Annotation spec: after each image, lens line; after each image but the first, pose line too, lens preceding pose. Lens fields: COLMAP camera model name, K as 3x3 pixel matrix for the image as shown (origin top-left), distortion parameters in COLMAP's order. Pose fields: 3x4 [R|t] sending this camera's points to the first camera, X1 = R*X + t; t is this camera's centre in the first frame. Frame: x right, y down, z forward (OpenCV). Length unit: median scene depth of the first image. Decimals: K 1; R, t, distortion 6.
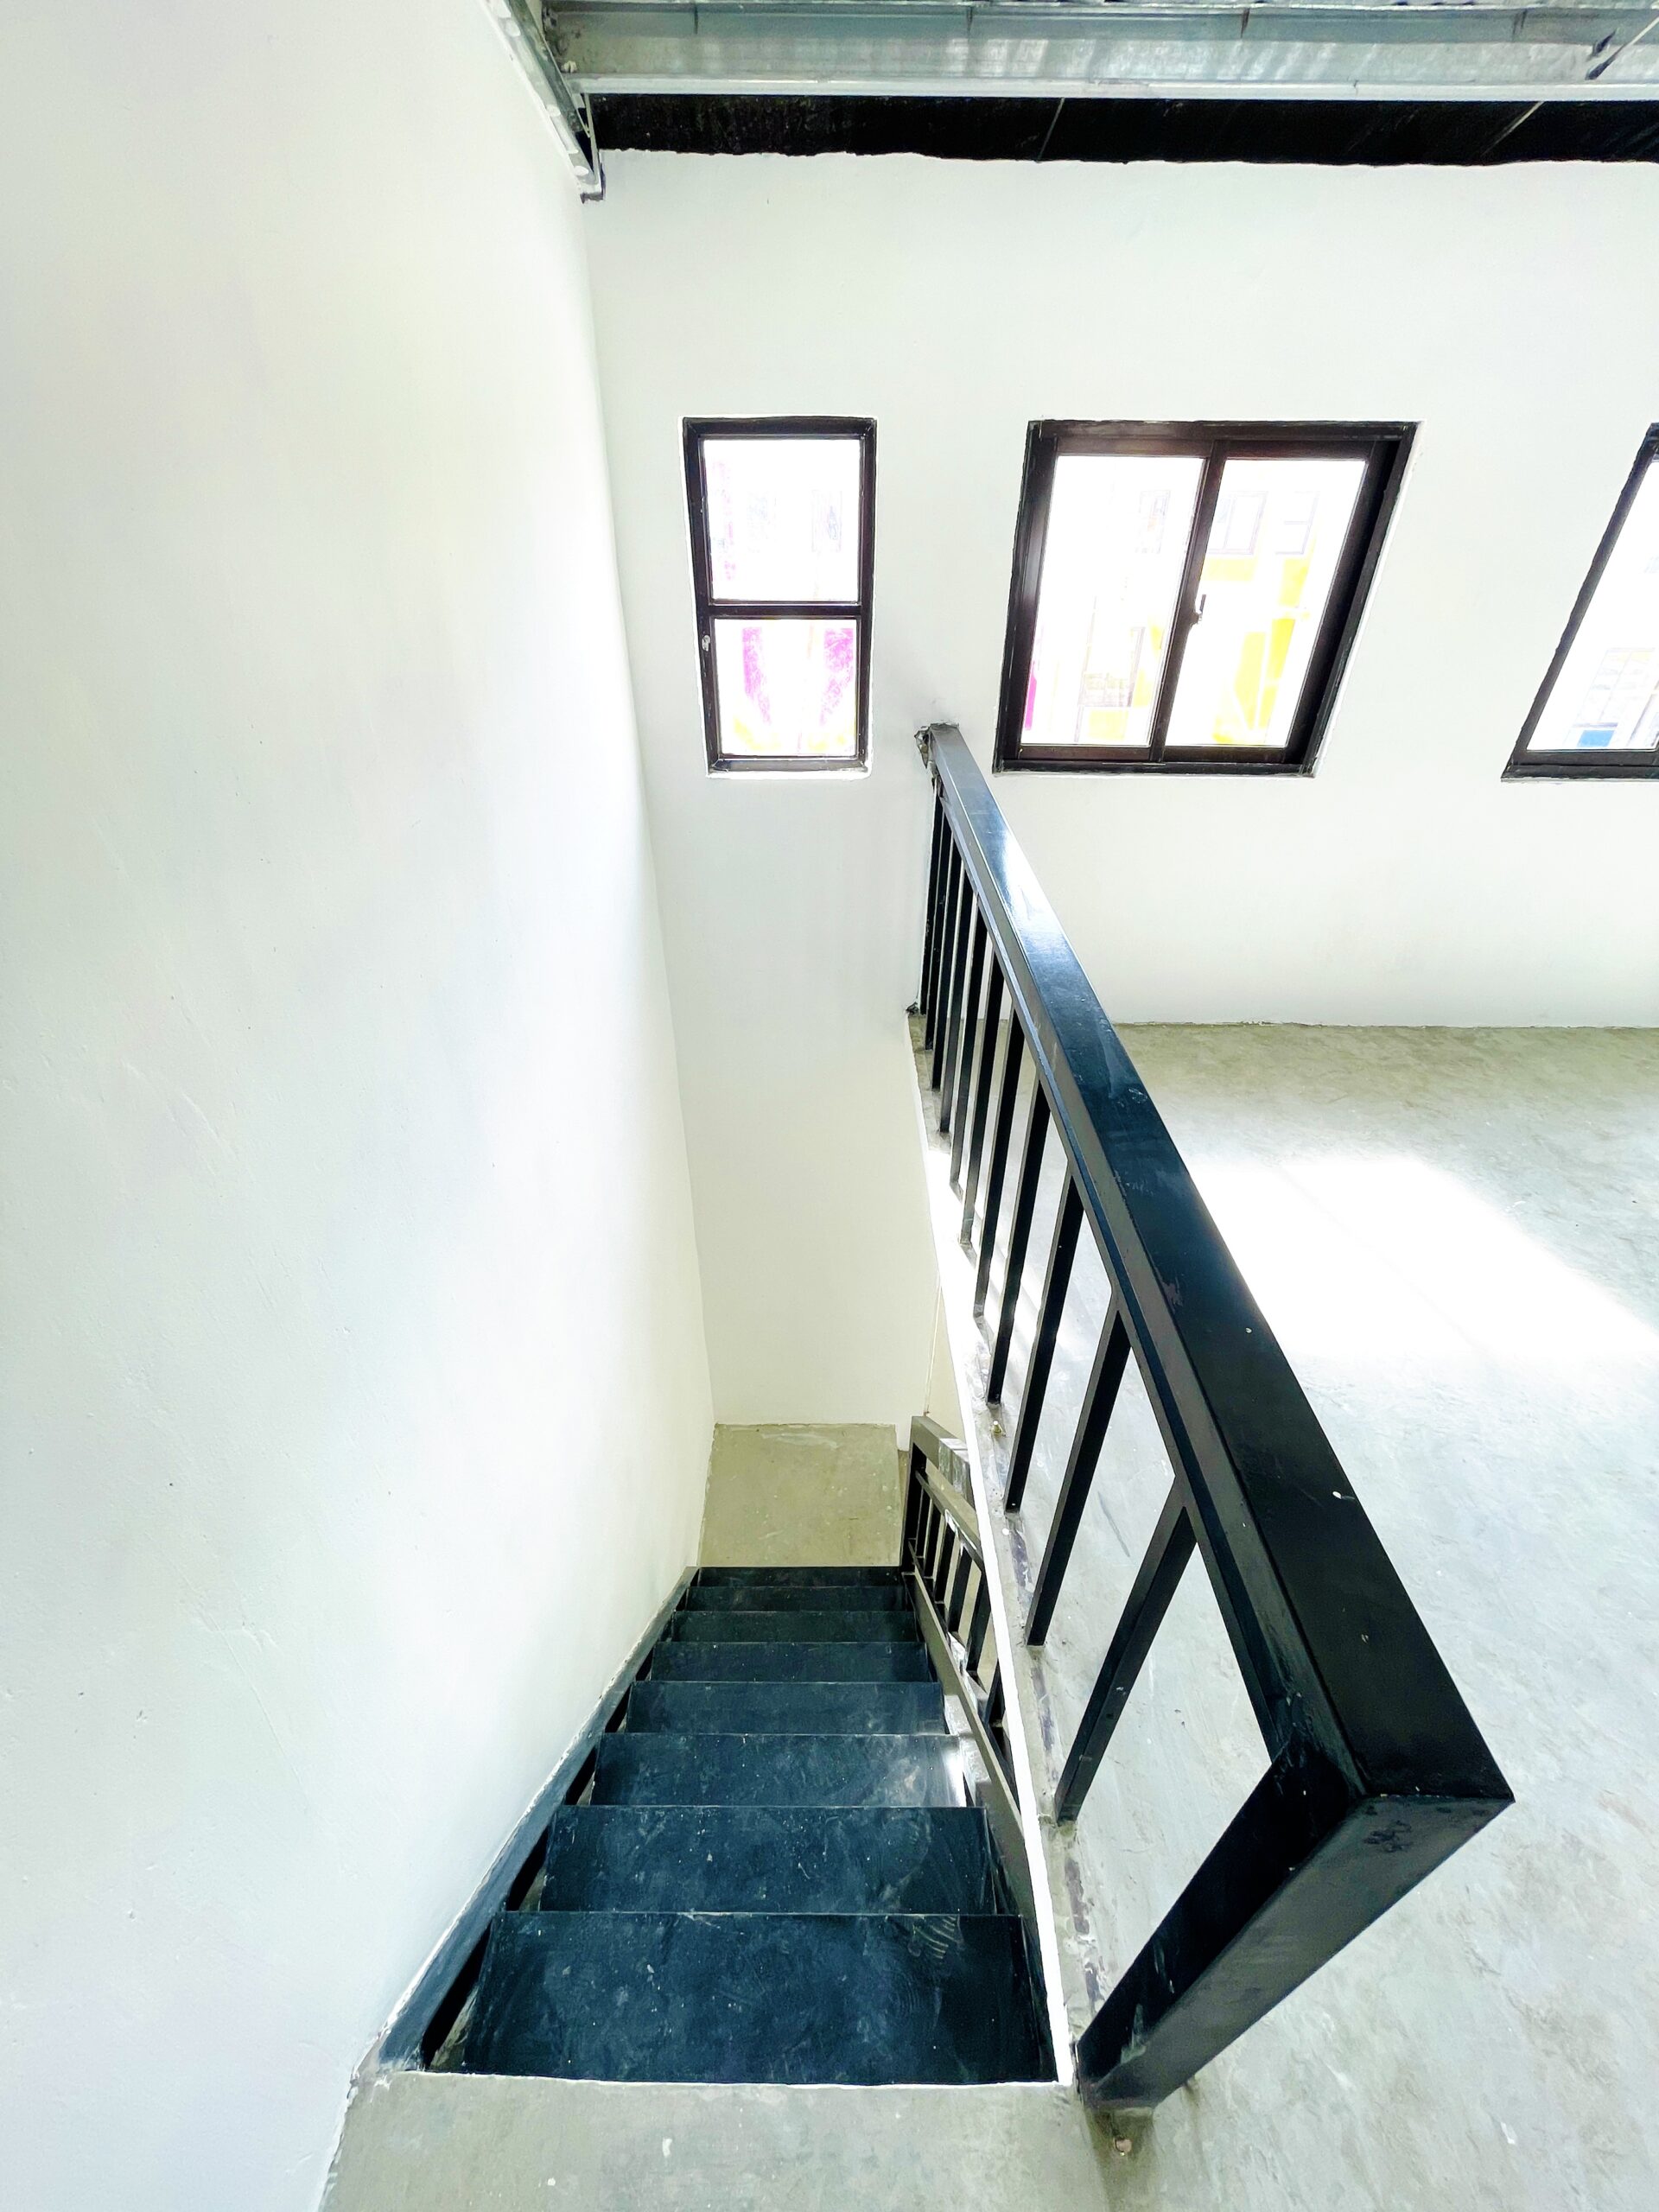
lens RADIAL K [[893.7, 0, 839.0], [0, 893.7, 1108.4], [0, 0, 1]] dist [-0.004201, 0.001390]
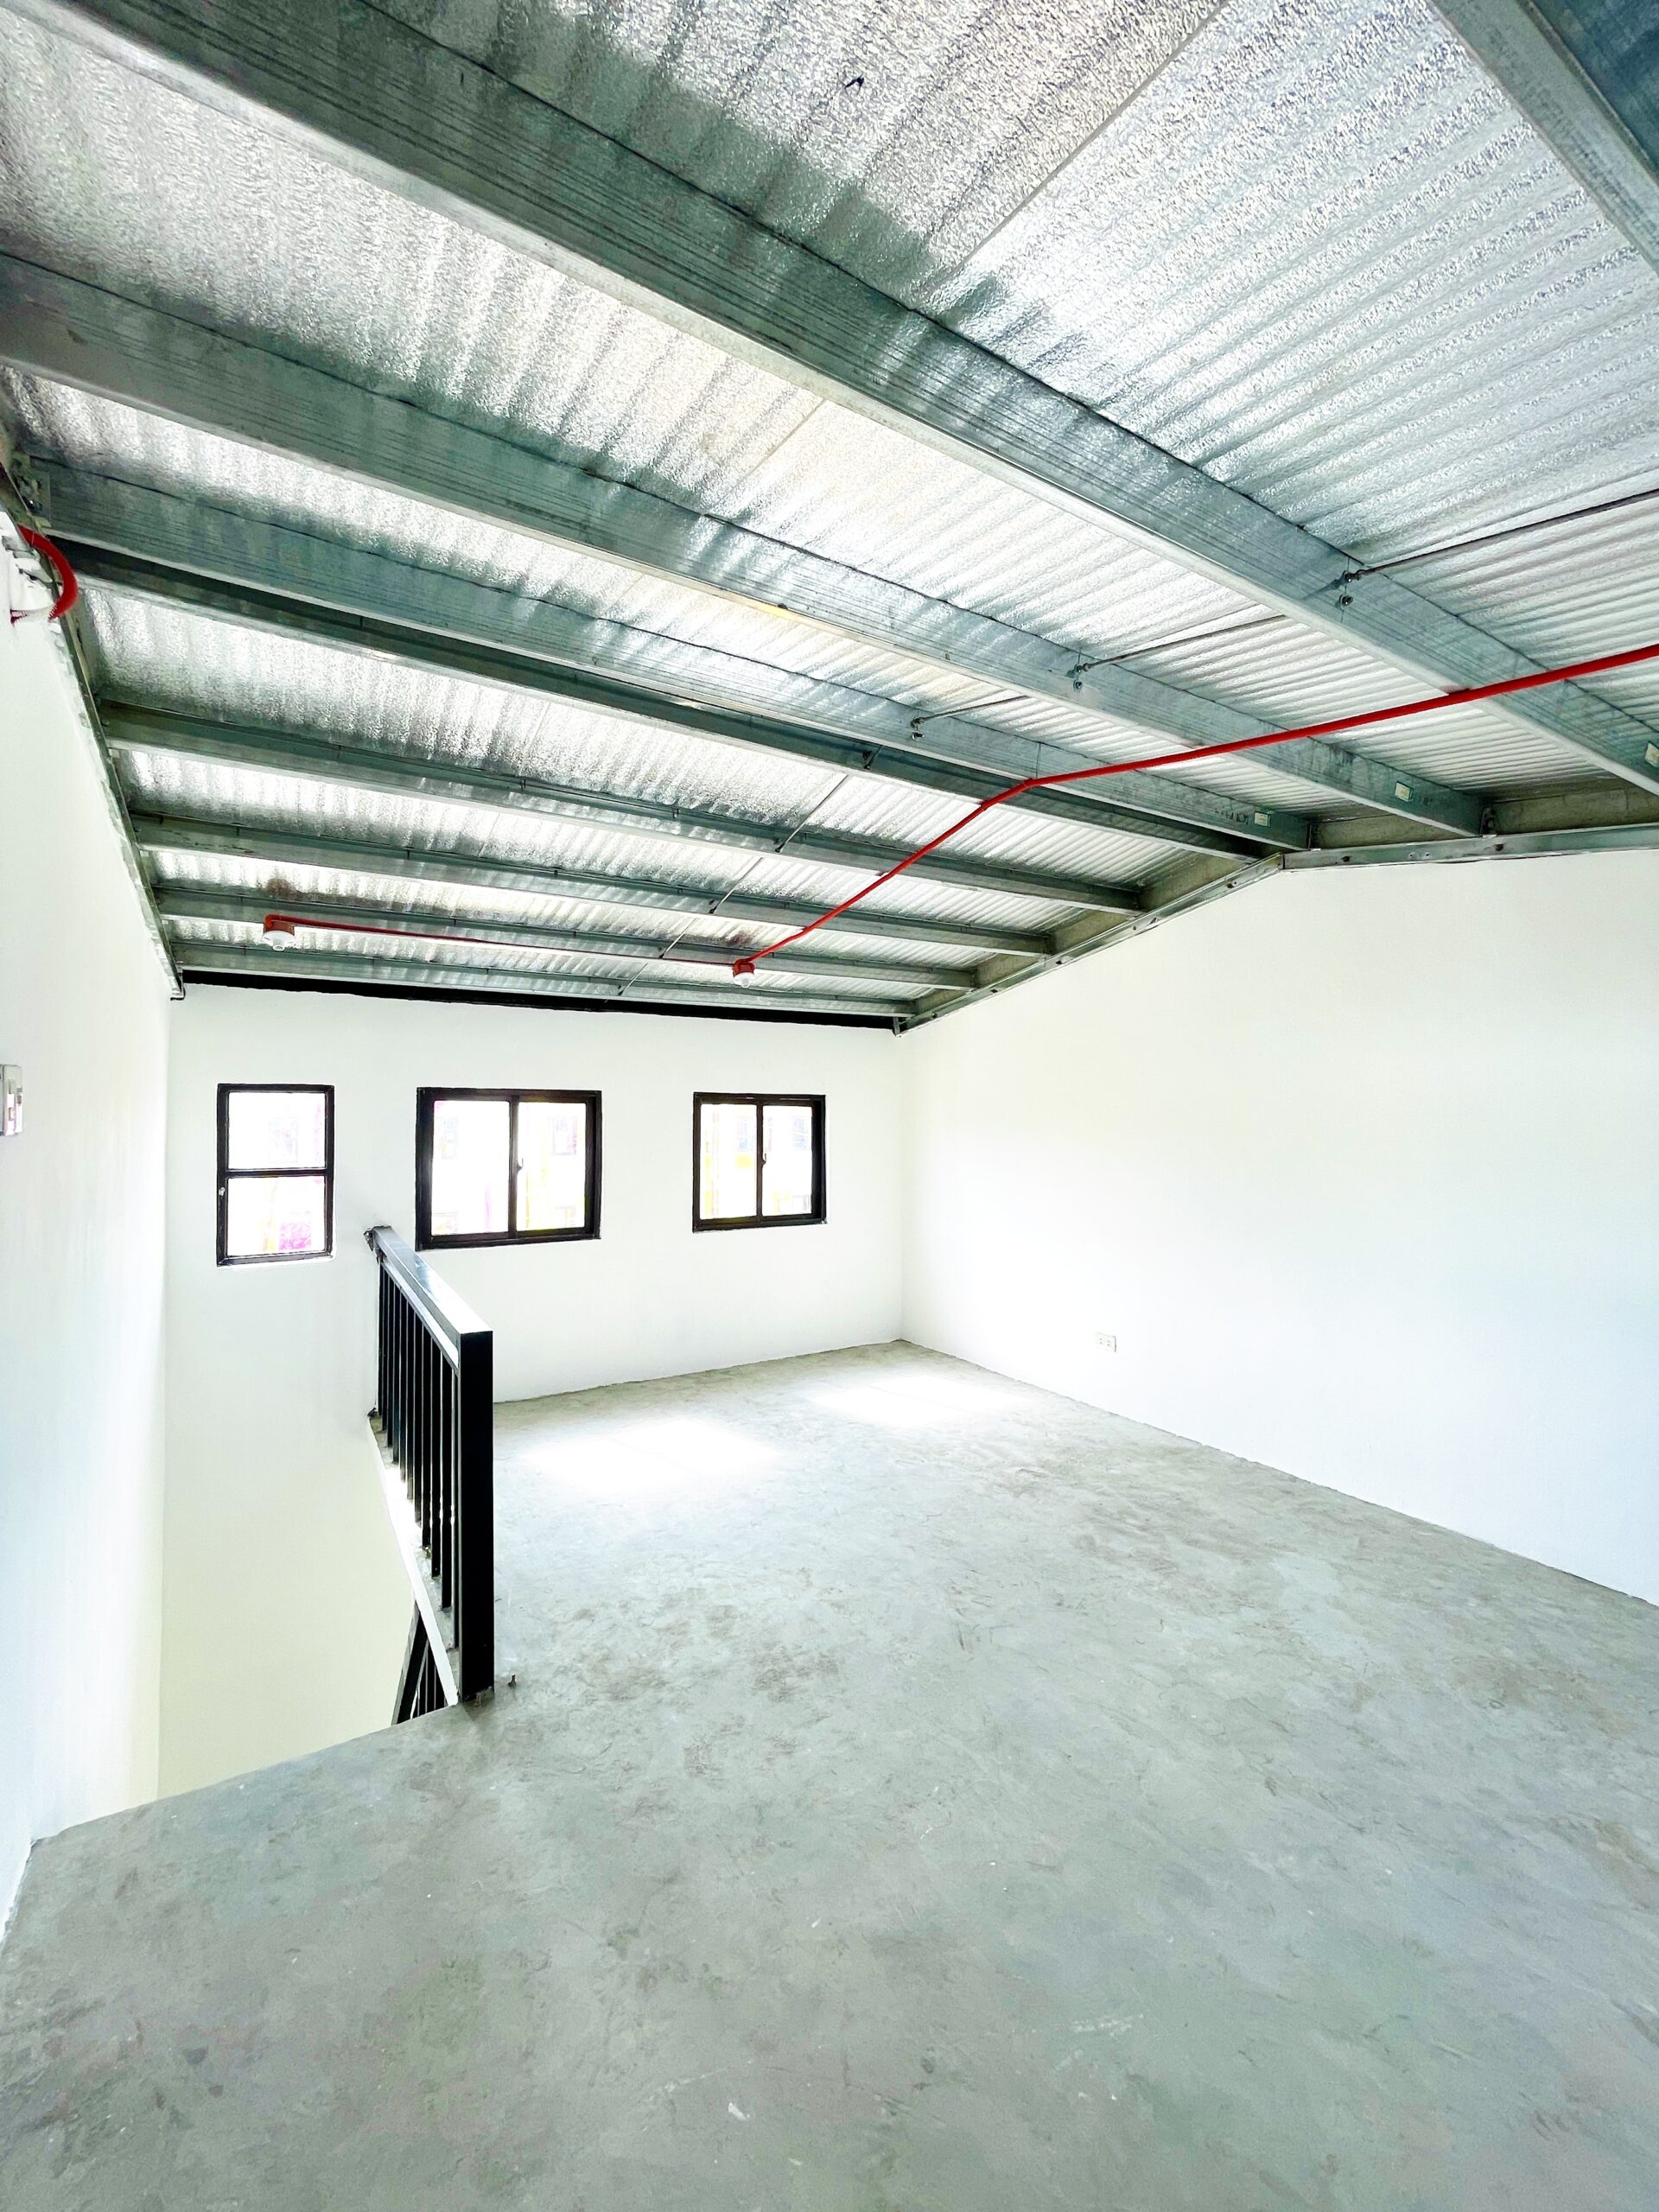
lens RADIAL K [[893.7, 0, 814.4], [0, 893.7, 1110.5], [0, 0, 1]] dist [-0.004201, 0.001390]
pose [[0.862673, -0.000450, 0.505762, -0.035110], [0.291818, 0.817196, -0.497023, 0.482670], [-0.413083, 0.576359, 0.705104, -0.684571]]
